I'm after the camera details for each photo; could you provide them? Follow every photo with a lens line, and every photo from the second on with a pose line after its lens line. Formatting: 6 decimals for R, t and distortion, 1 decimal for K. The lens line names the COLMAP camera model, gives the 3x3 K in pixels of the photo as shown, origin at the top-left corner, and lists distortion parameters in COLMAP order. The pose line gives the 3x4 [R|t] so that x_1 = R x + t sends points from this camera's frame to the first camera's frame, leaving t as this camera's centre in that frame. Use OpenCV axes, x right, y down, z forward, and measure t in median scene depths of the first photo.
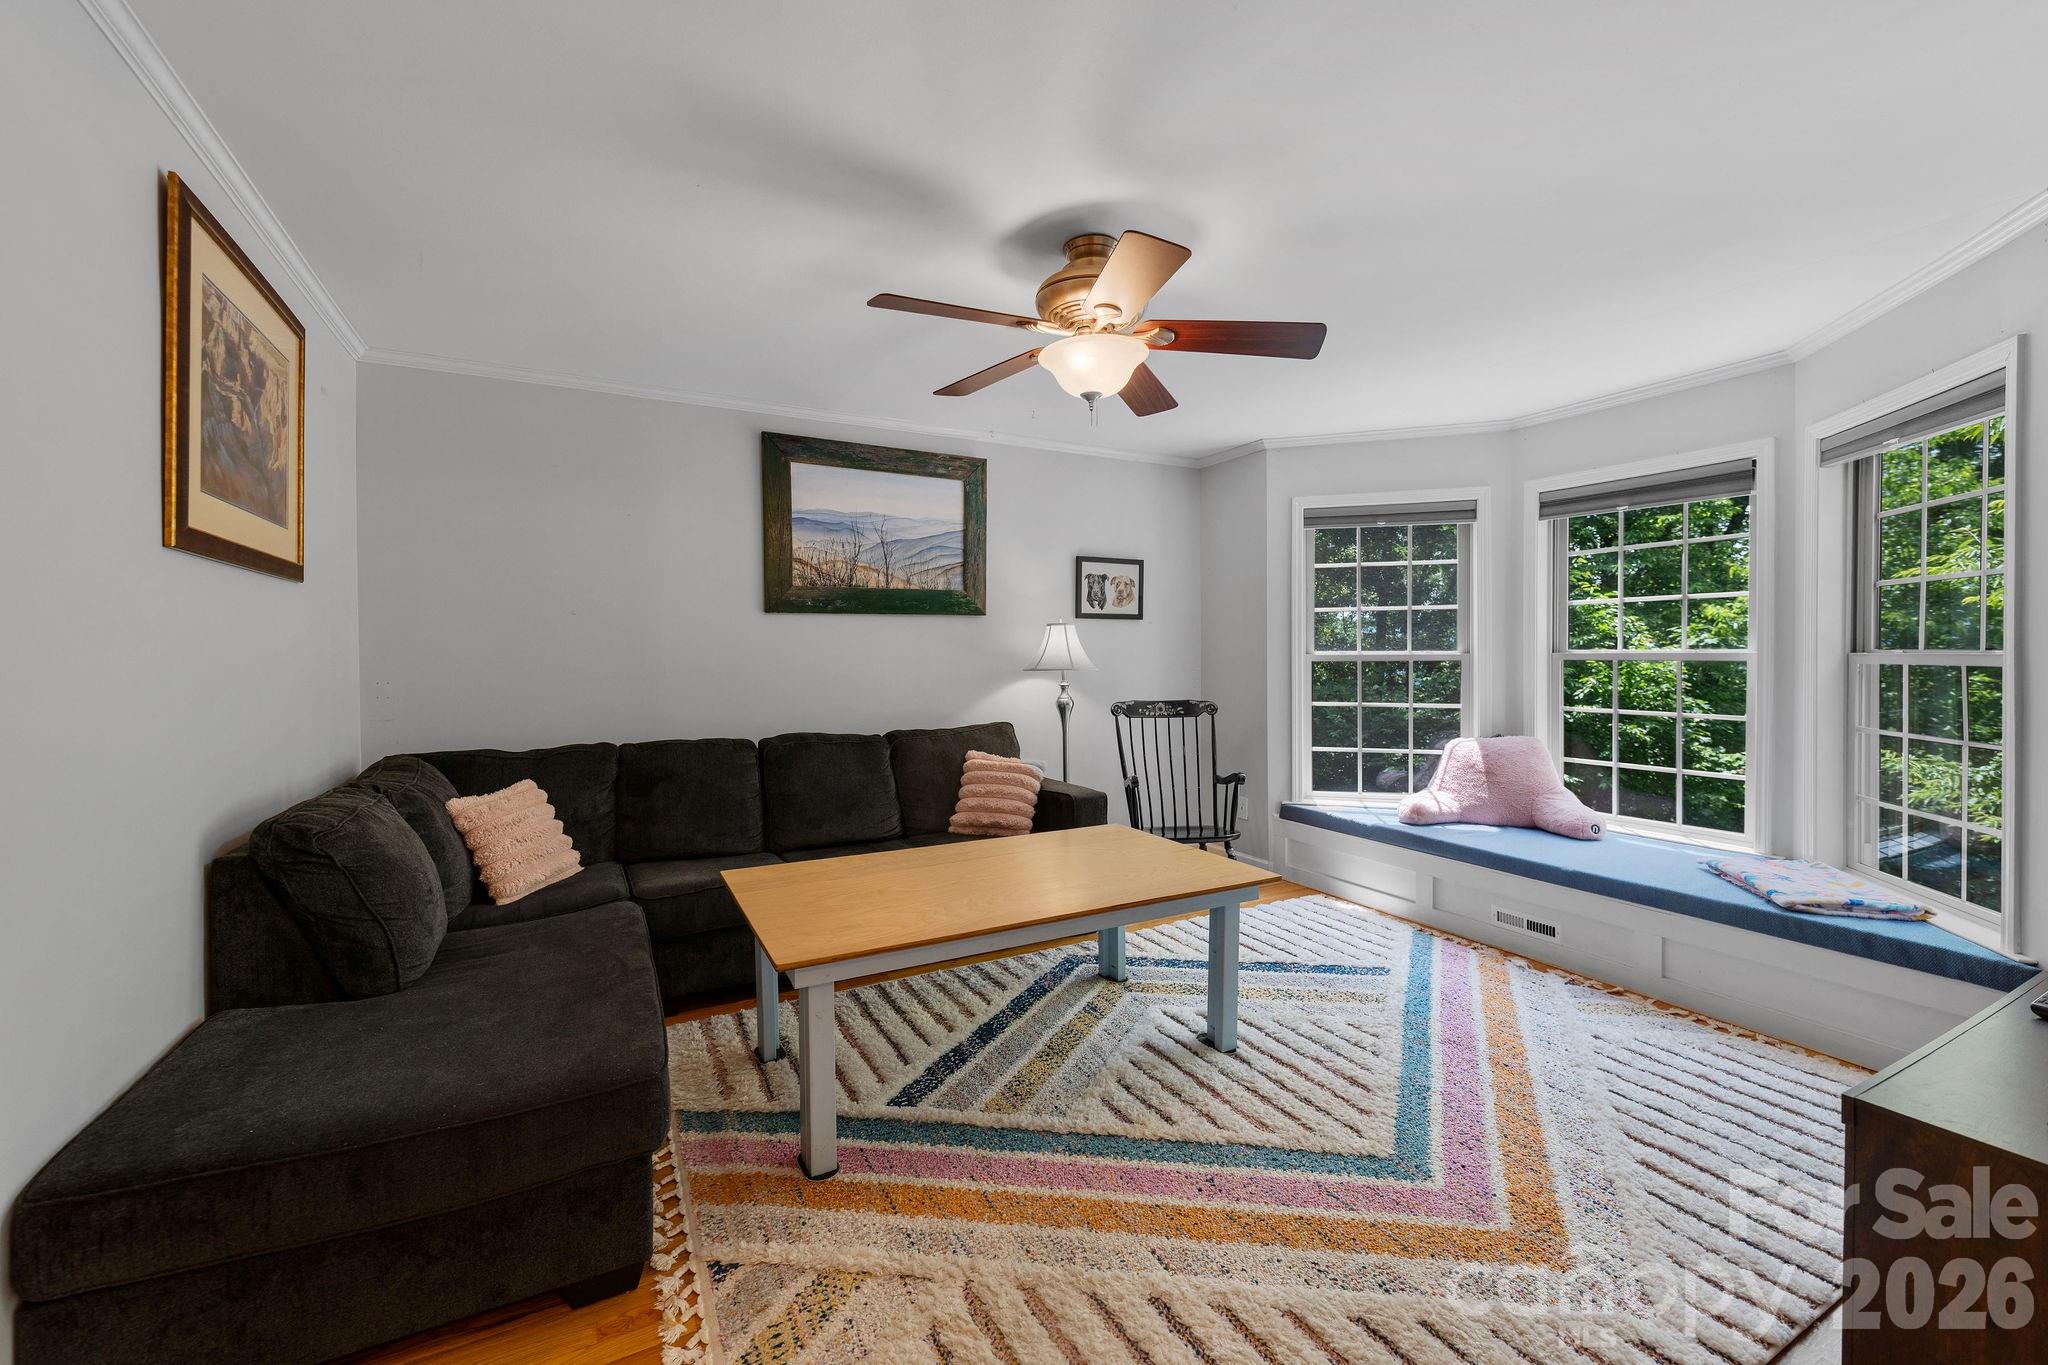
lens RADIAL K [[828.8, 0, 1031.3], [0, 828.8, 653.6], [0, 0, 1]] dist [0.004864, -0.002986]
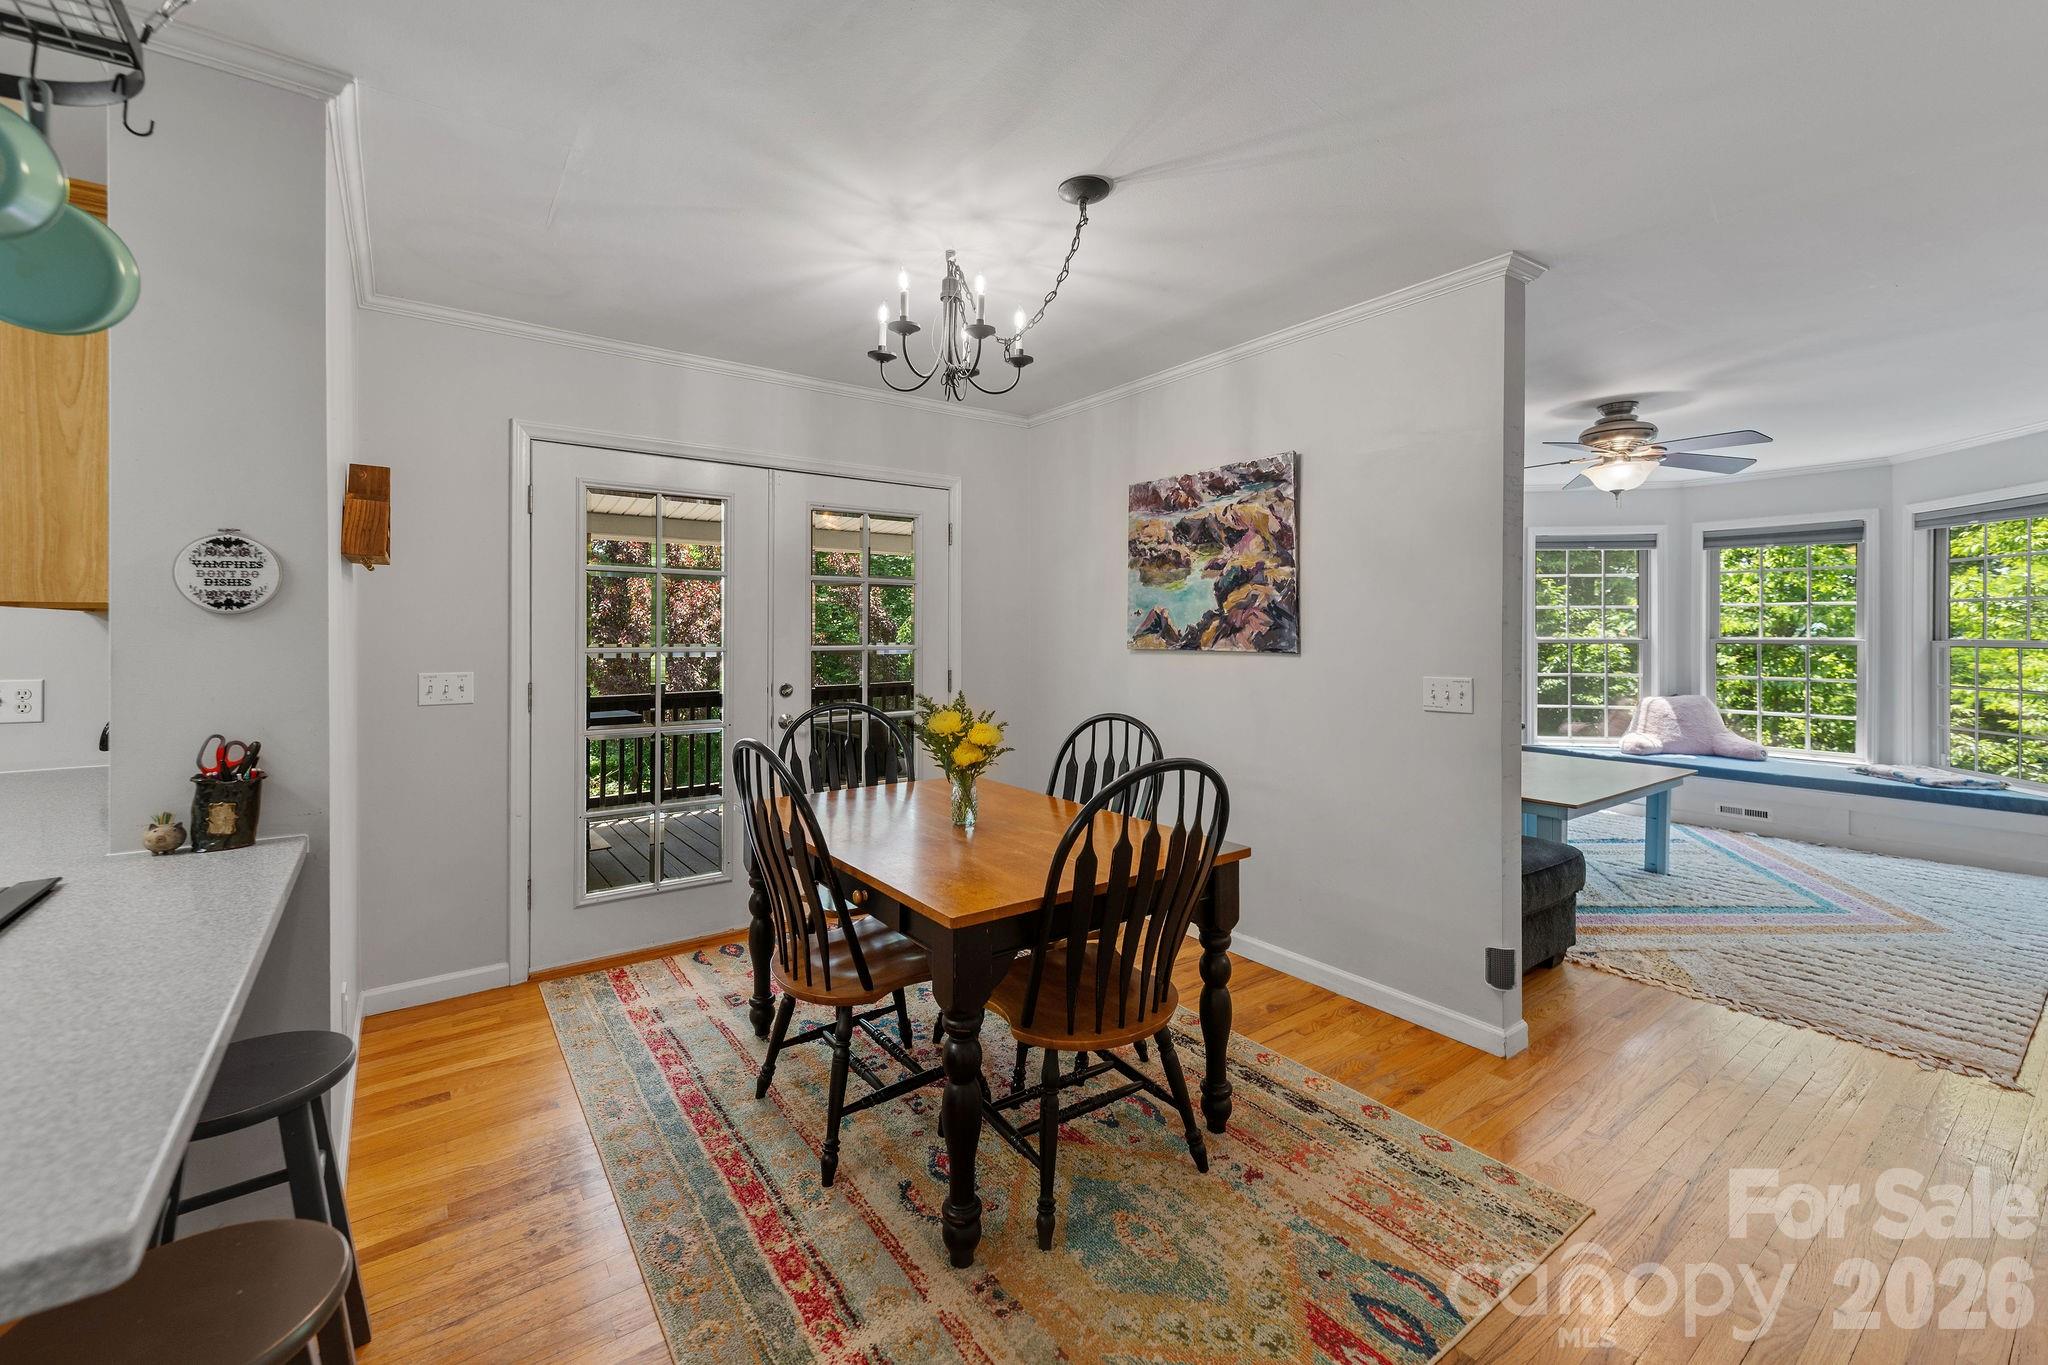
lens RADIAL K [[828.8, 0, 1032.2], [0, 828.8, 627.7], [0, 0, 1]] dist [0.004864, -0.002986]
pose [[0.990769, 0.007238, 0.135369, -0.805038], [-0.006666, 0.999967, -0.004678, -0.006969], [-0.135398, 0.003732, 0.990784, -0.322068]]
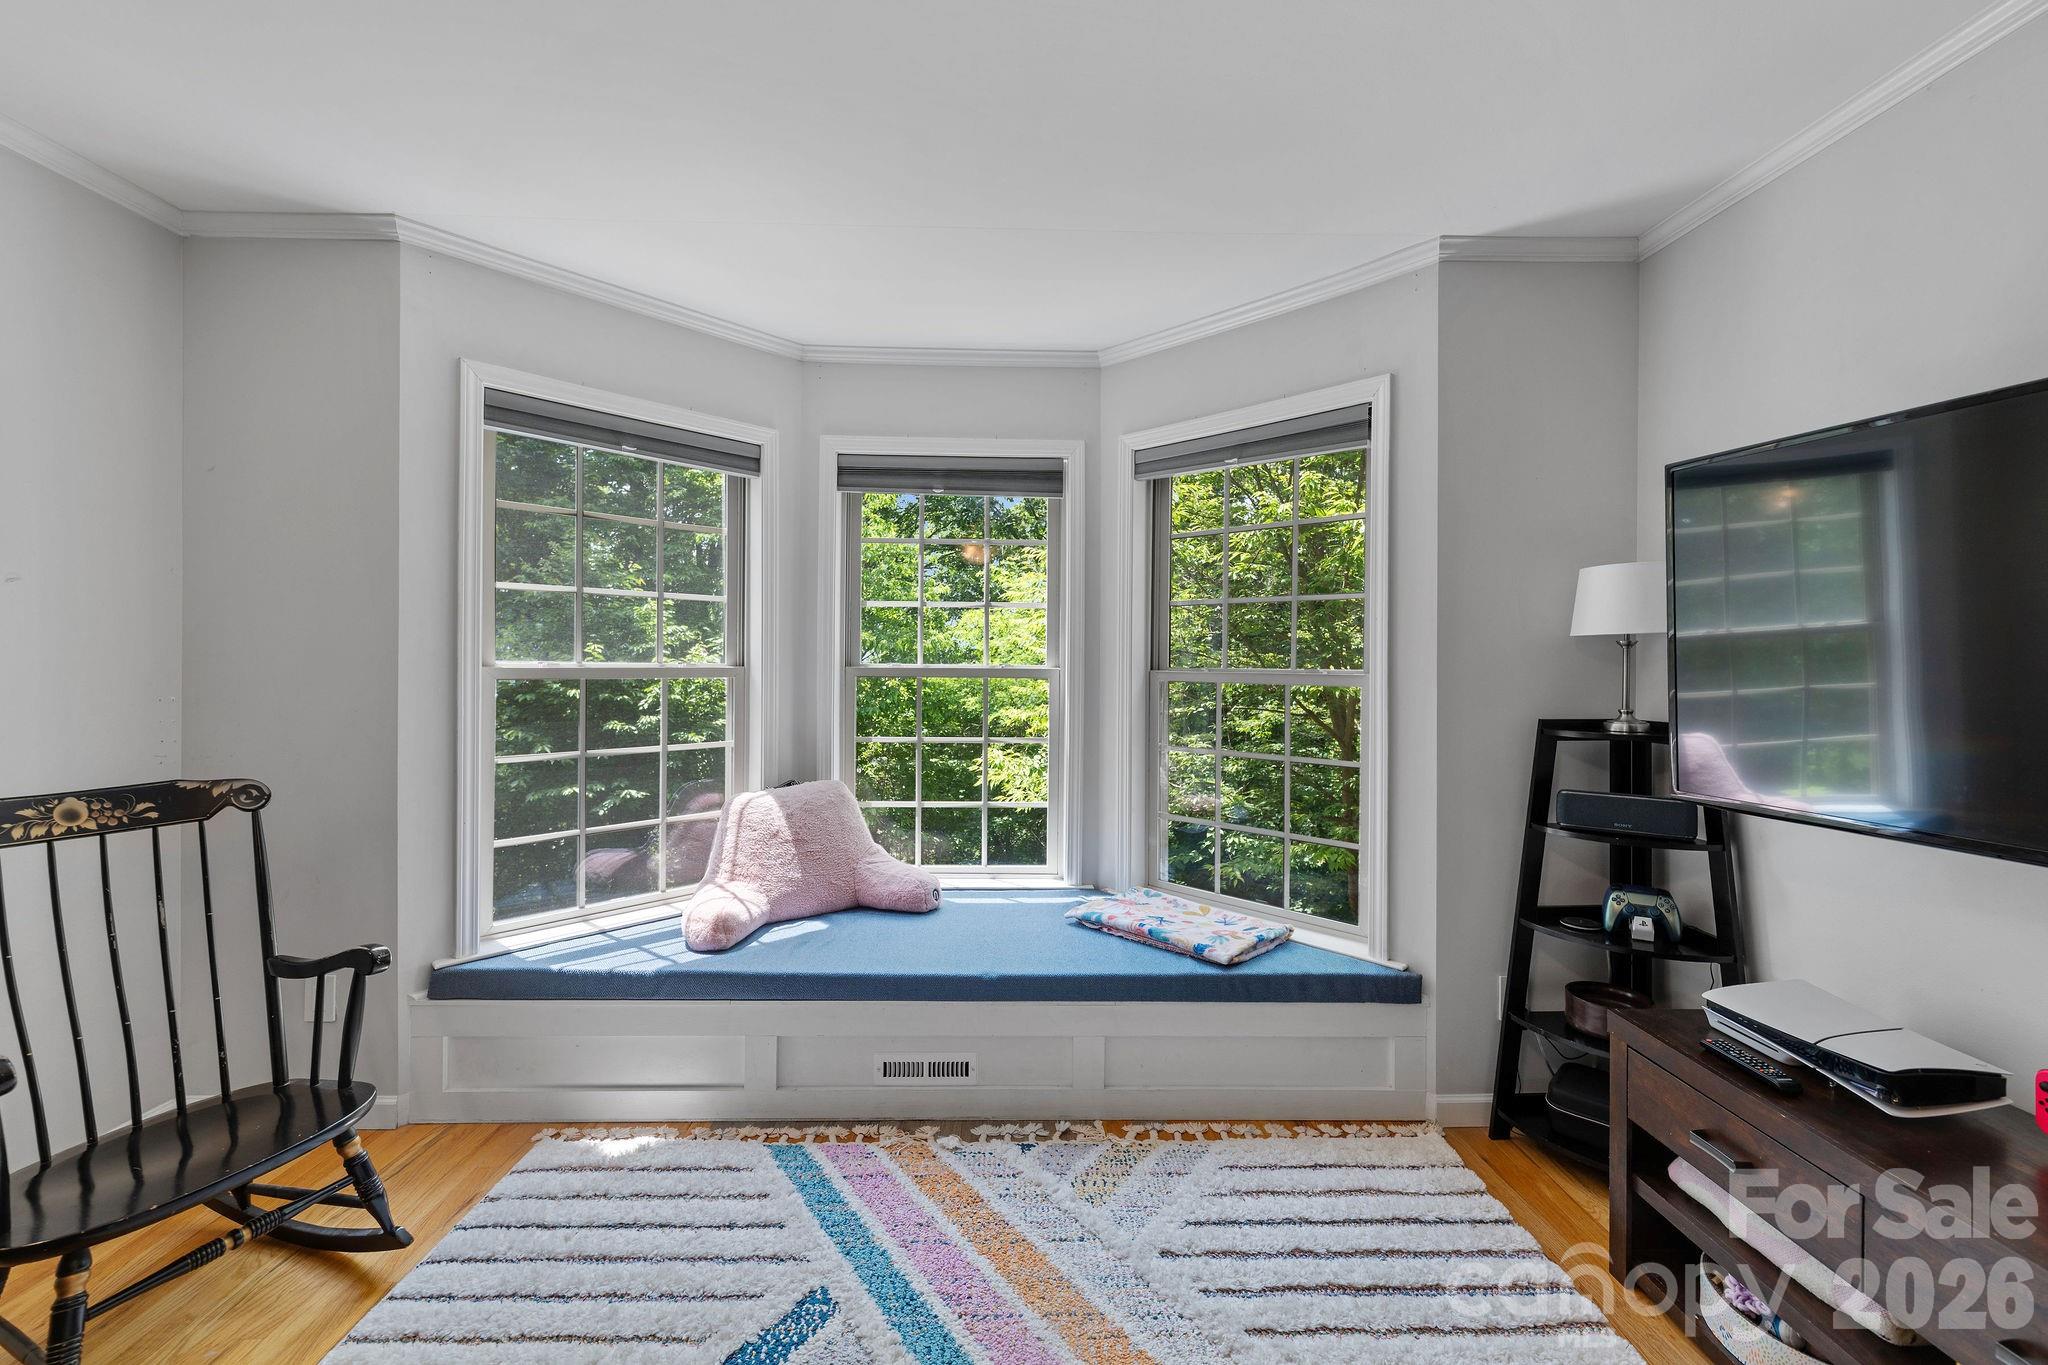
lens RADIAL K [[828.8, 0, 1033.5], [0, 828.8, 664.7], [0, 0, 1]] dist [0.004864, -0.002986]
pose [[0.454713, 0.005496, 0.890621, 0.025688], [-0.010538, 0.999944, -0.000791, -0.004016], [-0.890576, -0.009026, 0.454746, 0.514461]]
